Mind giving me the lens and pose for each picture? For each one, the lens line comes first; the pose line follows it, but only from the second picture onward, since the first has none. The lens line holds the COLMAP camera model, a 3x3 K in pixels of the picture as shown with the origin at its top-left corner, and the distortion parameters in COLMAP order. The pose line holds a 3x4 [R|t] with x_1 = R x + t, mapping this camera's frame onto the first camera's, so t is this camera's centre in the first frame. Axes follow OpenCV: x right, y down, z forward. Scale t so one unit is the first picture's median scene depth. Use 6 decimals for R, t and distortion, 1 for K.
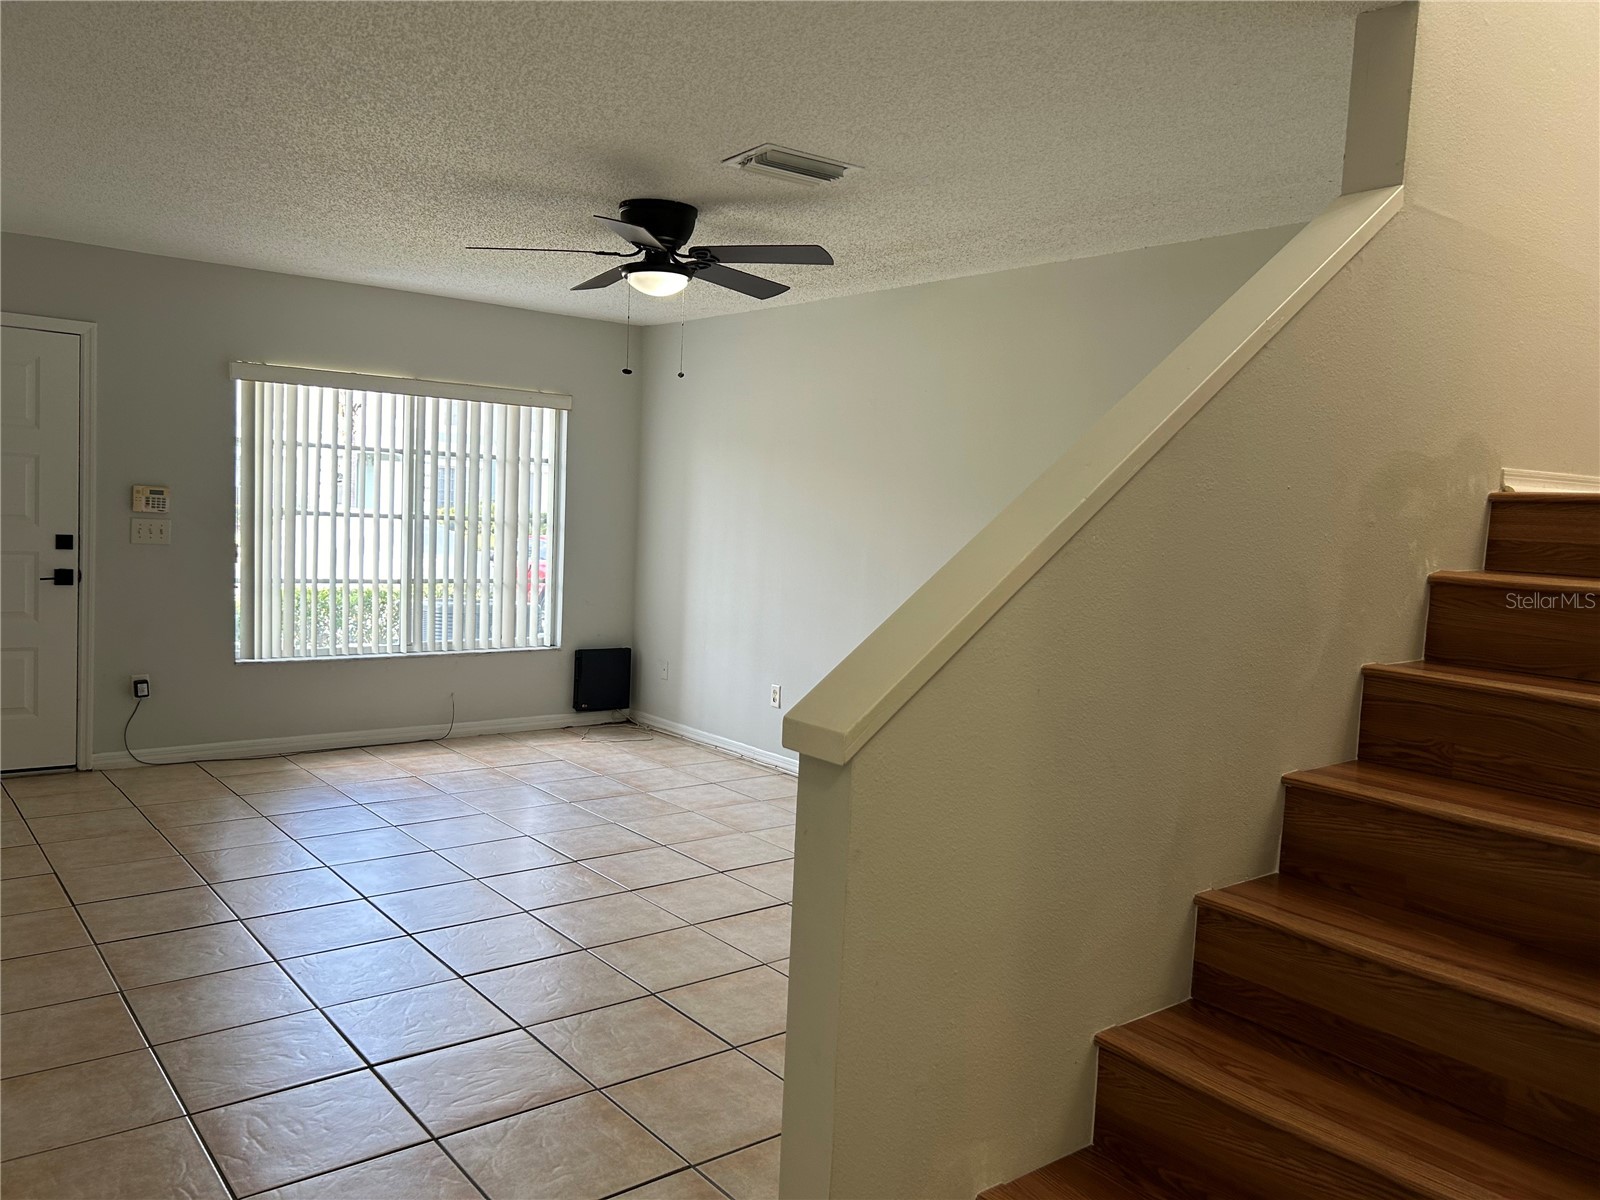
lens RADIAL K [[1209.2, 0, 802.2], [0, 1209.2, 604.8], [0, 0, 1]] dist [0.042407, -0.035453]
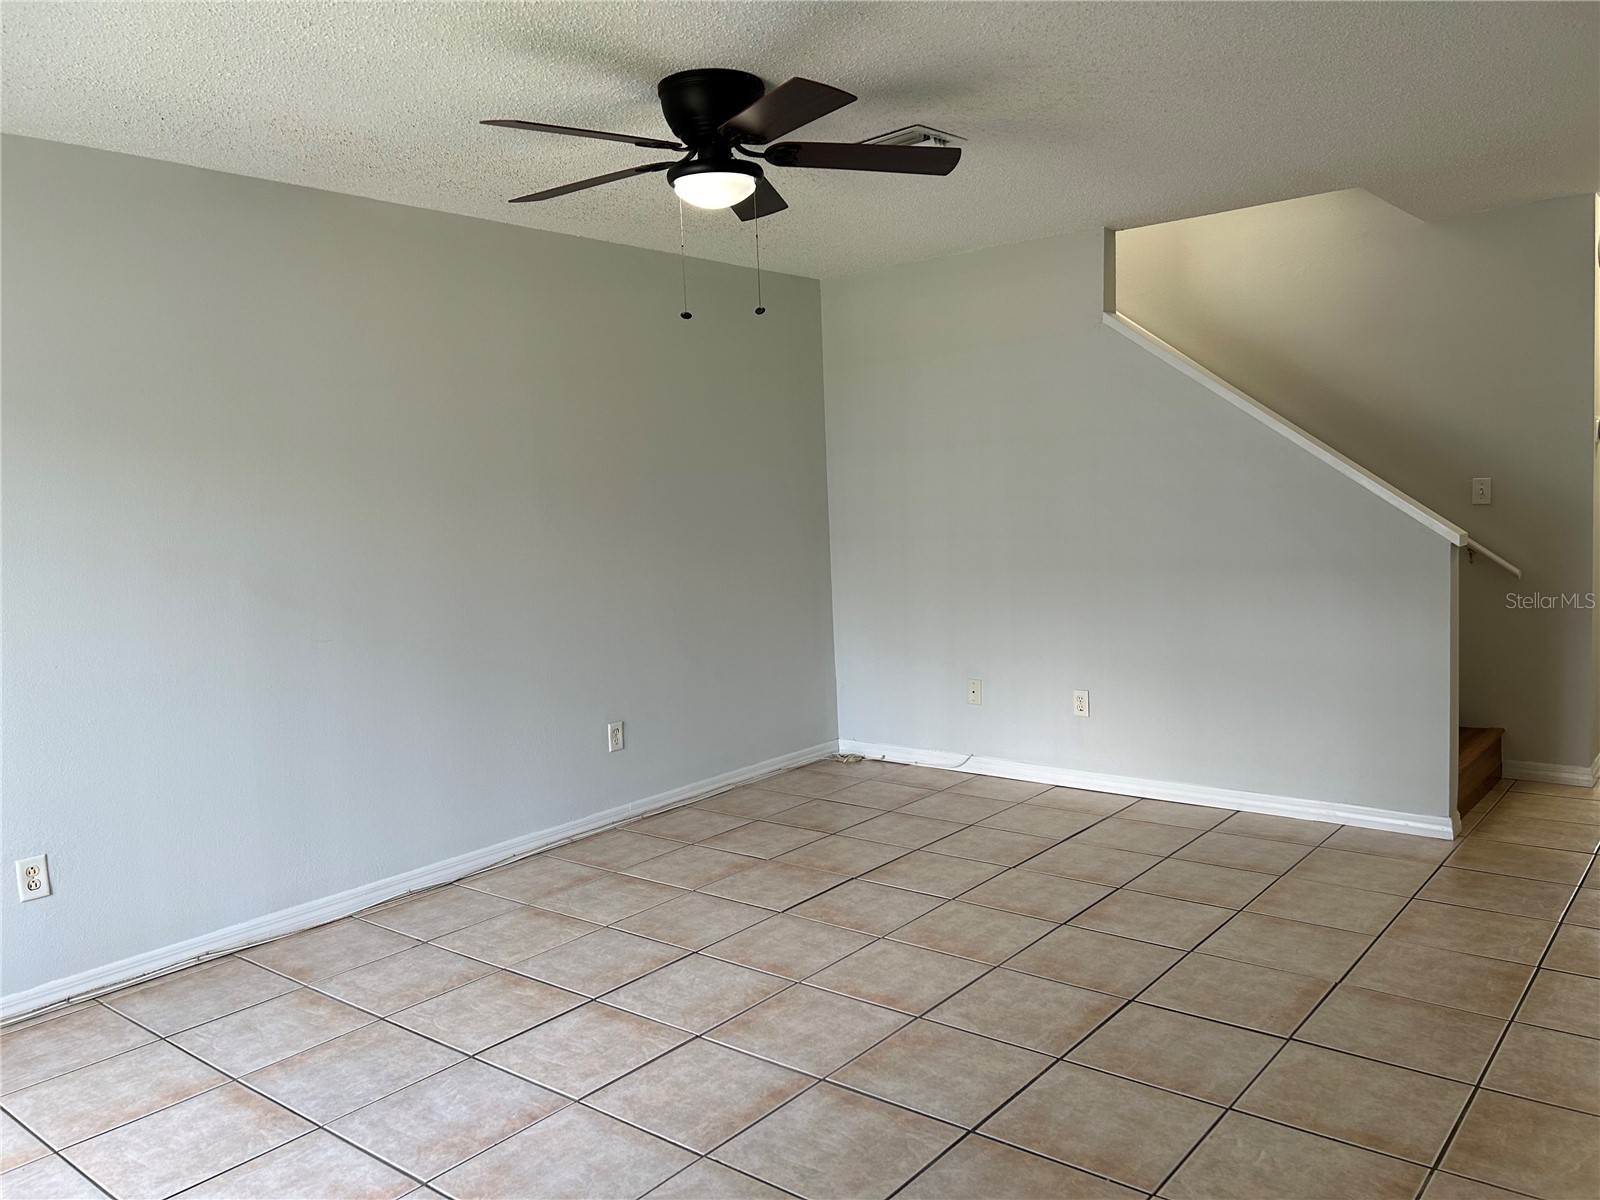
lens RADIAL K [[1209.2, 0, 801.9], [0, 1209.2, 554.4], [0, 0, 1]] dist [0.042407, -0.035453]
pose [[-0.213964, -0.089077, 0.972772, -0.671441], [0.113456, 0.986828, 0.115319, -0.097150], [-0.970230, 0.135041, -0.201039, 0.853161]]
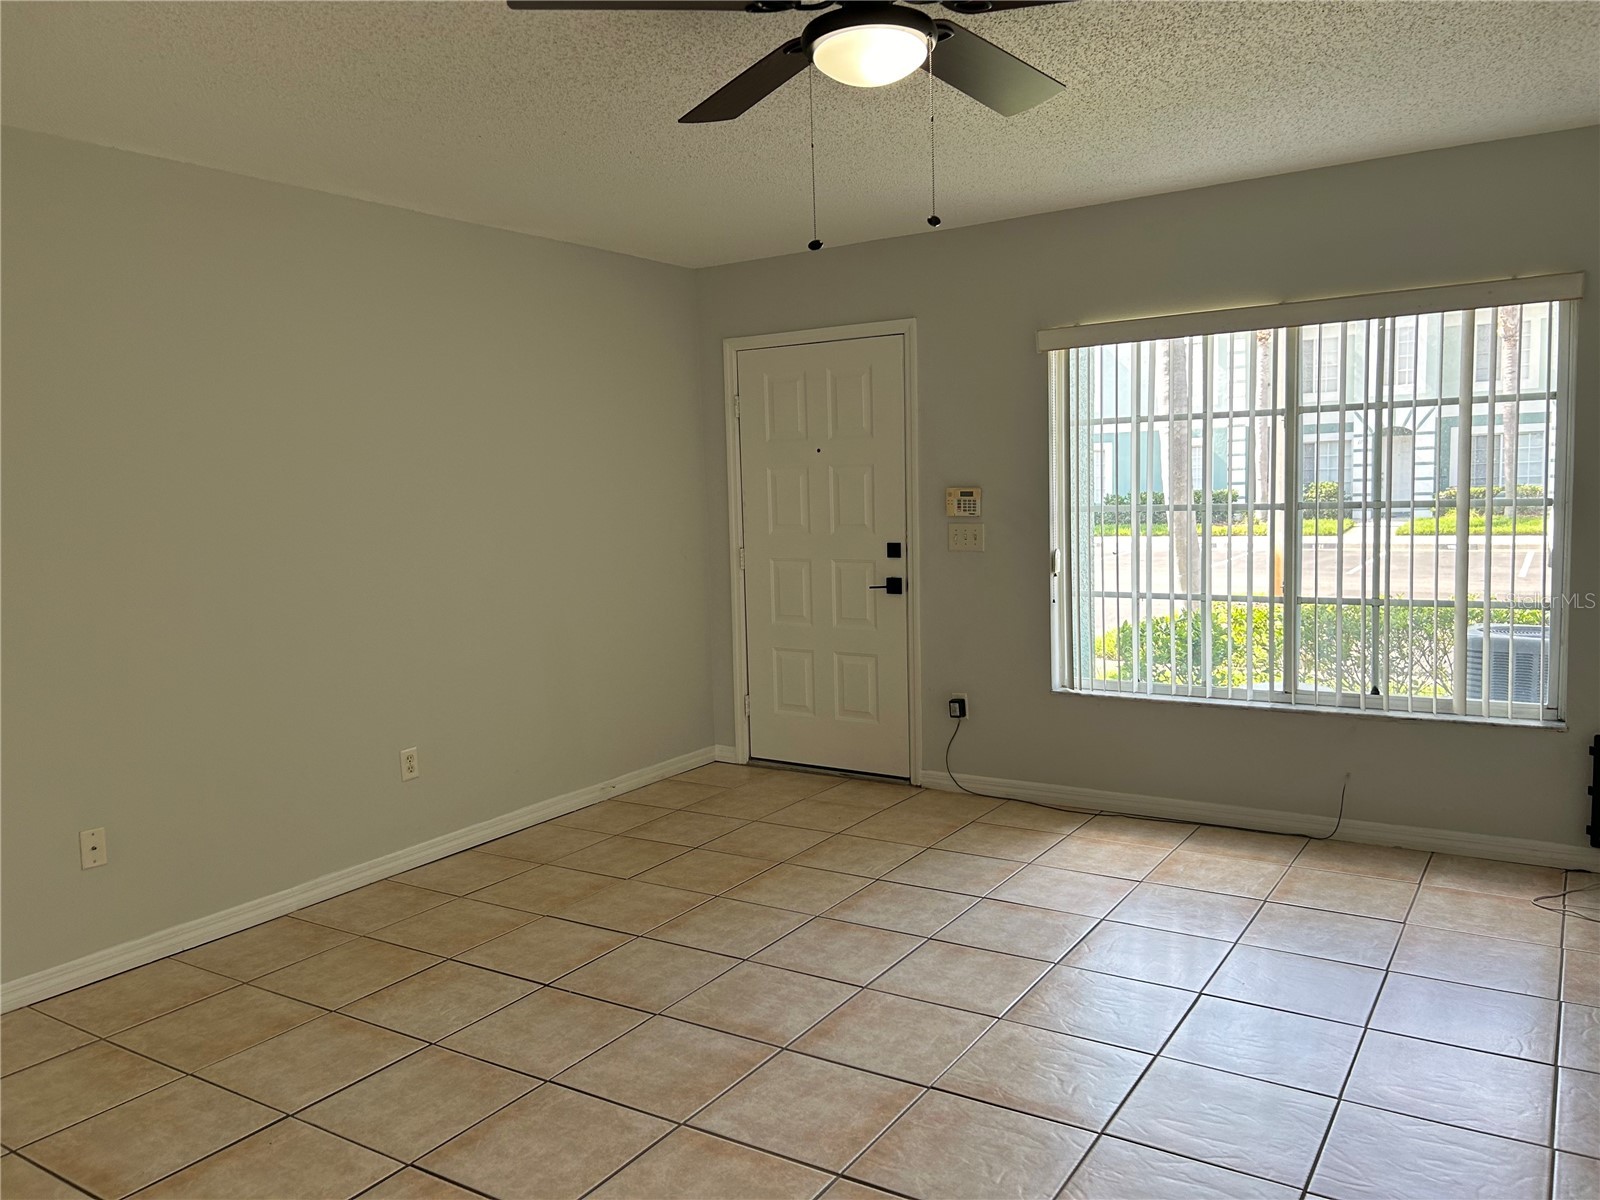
lens RADIAL K [[1209.2, 0, 790.3], [0, 1209.2, 604.6], [0, 0, 1]] dist [0.042407, -0.035453]
pose [[0.308293, 0.038324, -0.950519, 0.288344], [-0.030829, 0.999066, 0.030282, -0.033707], [0.950792, 0.019968, 0.309187, 0.609457]]
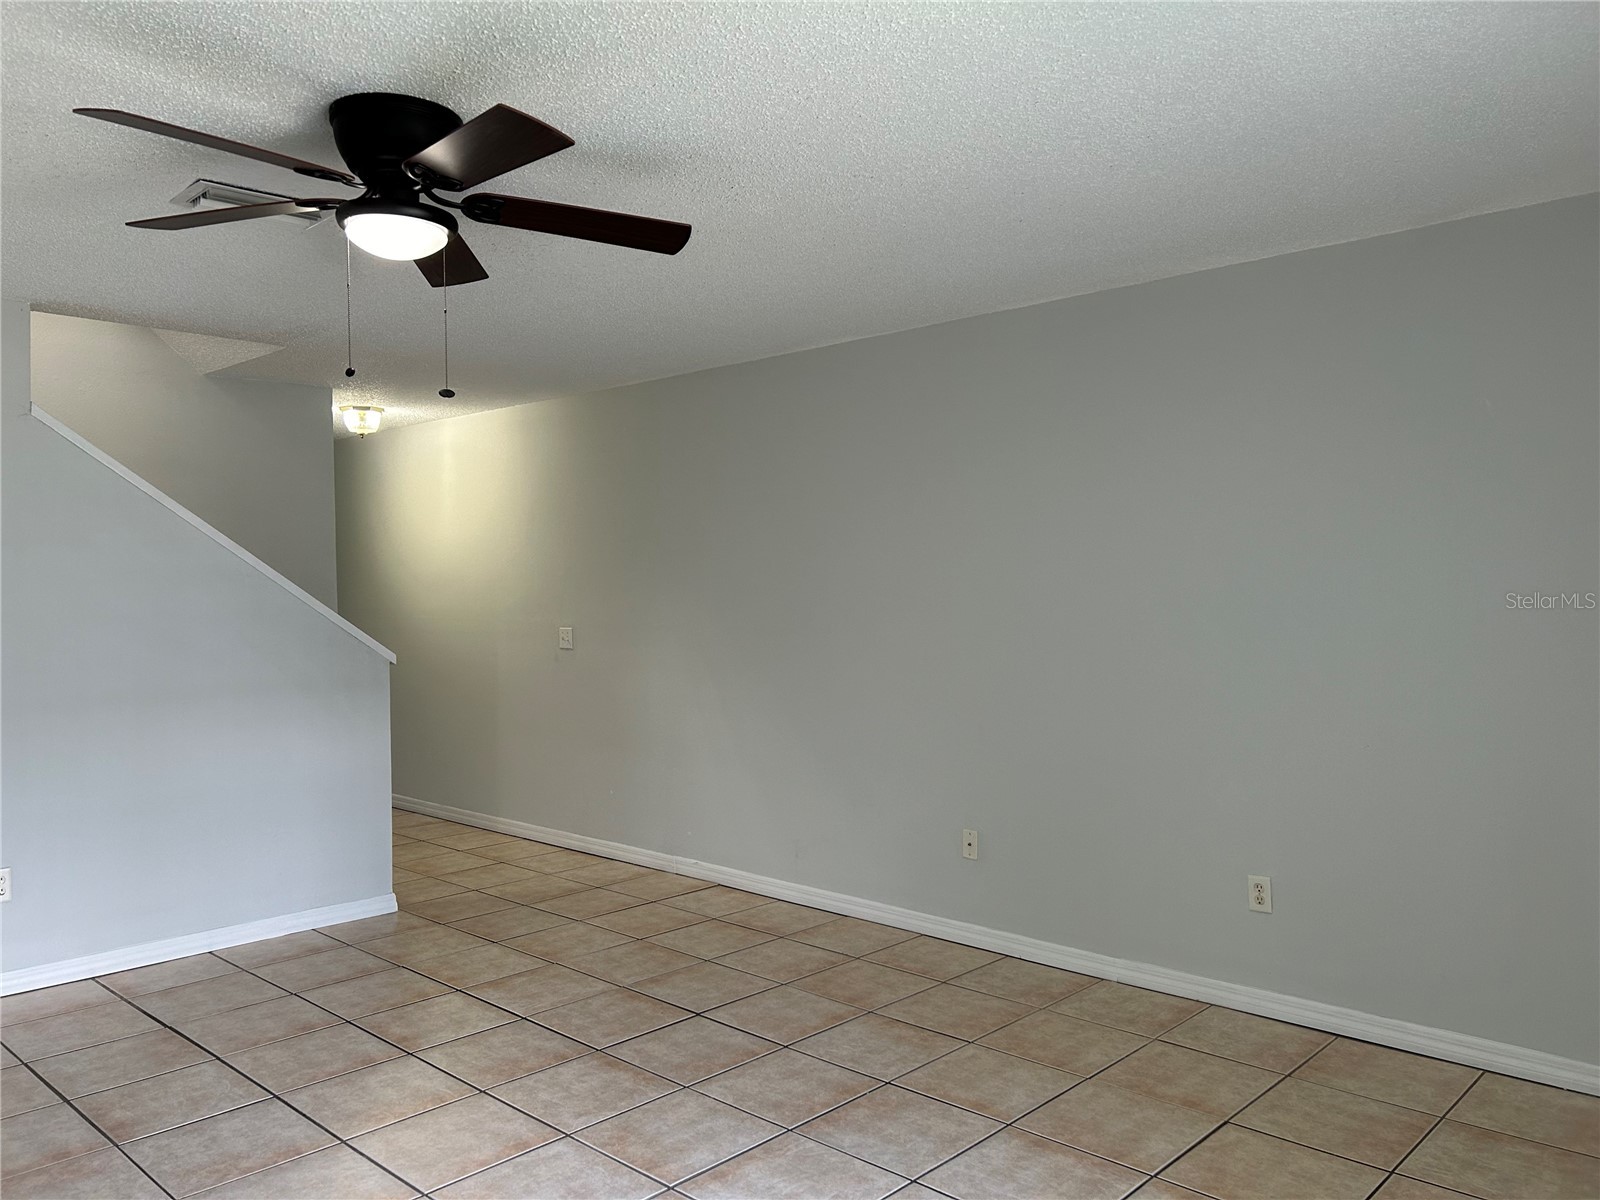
lens RADIAL K [[1209.2, 0, 801.8], [0, 1209.2, 601.3], [0, 0, 1]] dist [0.042407, -0.035453]
pose [[-0.989540, -0.036896, -0.139461, -0.180374], [-0.049699, 0.994749, 0.089468, -0.111468], [0.135428, 0.095463, -0.986178, 1.249496]]
